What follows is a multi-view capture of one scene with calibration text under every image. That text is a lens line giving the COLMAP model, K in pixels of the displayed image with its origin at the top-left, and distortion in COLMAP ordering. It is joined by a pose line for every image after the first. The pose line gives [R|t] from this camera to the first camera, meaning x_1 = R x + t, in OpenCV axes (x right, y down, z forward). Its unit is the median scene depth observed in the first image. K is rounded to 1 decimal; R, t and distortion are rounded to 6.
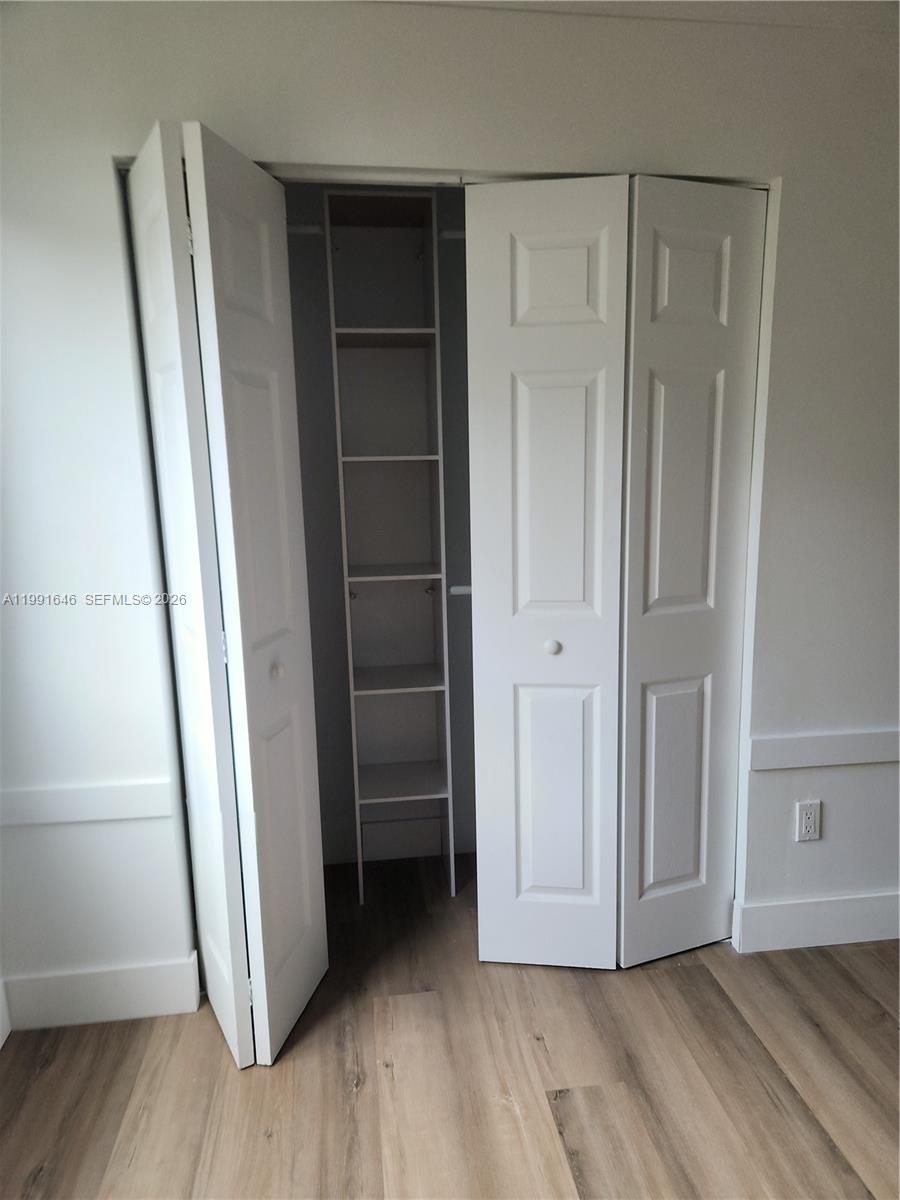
lens RADIAL K [[809.6, 0, 450.3], [0, 809.6, 603.1], [0, 0, 1]] dist [0.064729, -0.052956]
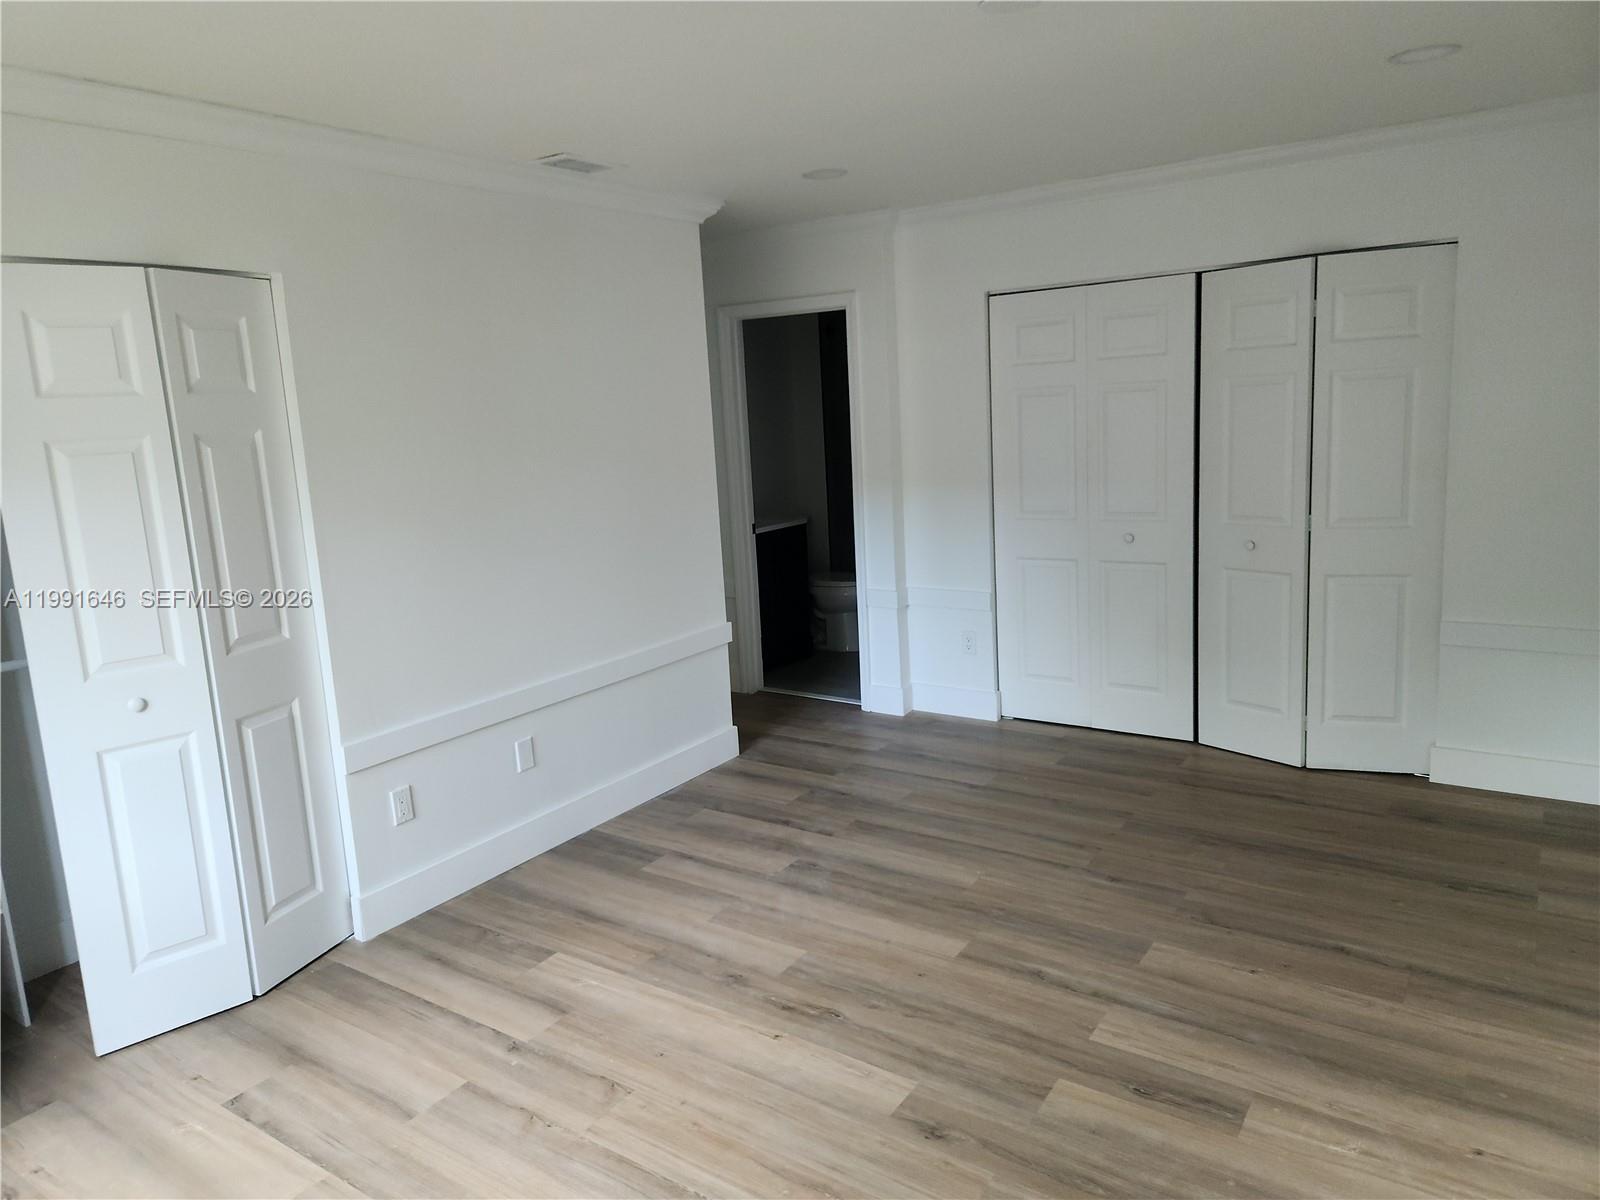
lens RADIAL K [[1079.5, 0, 790.6], [0, 1079.5, 593.1], [0, 0, 1]] dist [0.064729, -0.052956]
pose [[0.673842, -0.149676, 0.723556, -0.287558], [0.166701, 0.984815, 0.048474, -0.013150], [-0.719824, 0.087954, 0.688561, -0.526255]]
